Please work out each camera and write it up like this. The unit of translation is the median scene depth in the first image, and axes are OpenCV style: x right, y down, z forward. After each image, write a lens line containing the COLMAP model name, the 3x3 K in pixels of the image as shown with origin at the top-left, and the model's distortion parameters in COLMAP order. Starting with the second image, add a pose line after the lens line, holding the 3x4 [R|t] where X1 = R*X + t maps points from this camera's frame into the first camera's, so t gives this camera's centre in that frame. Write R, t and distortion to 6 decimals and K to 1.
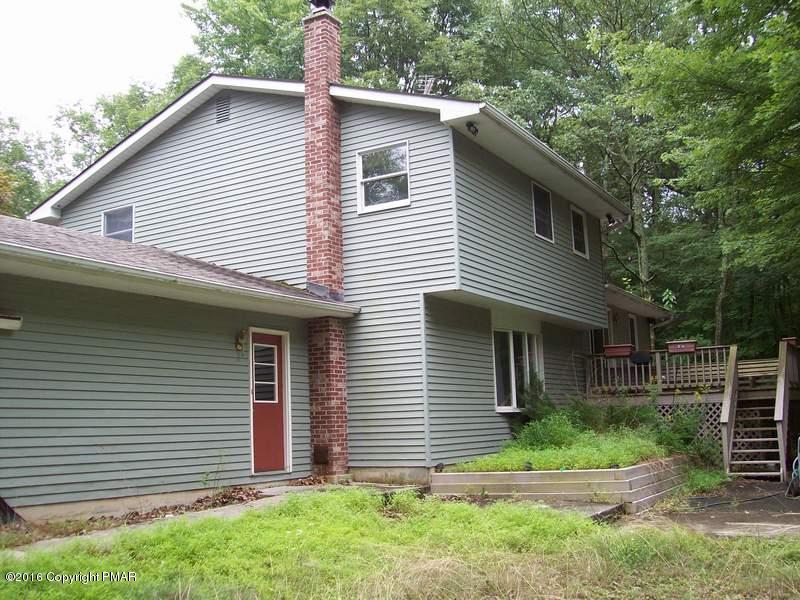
lens RADIAL K [[856.2, 0, 394.4], [0, 856.2, 304.8], [0, 0, 1]] dist [-0.169701, 0.127002]
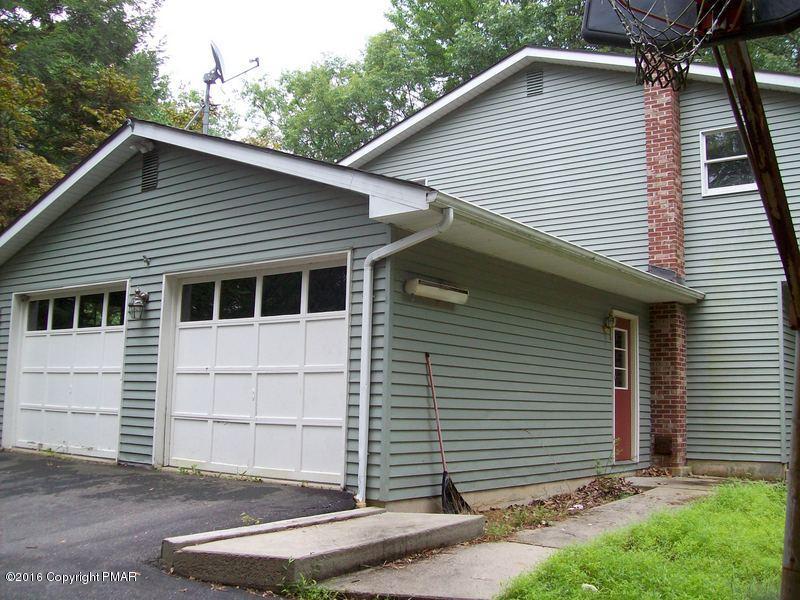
lens RADIAL K [[856.2, 0, 394.4], [0, 856.2, 304.8], [0, 0, 1]] dist [-0.169701, 0.127002]
pose [[0.992262, 0.038923, -0.117899, -0.274110], [-0.036806, 0.999121, 0.020086, 0.009507], [0.118577, -0.015592, 0.992822, 0.024412]]
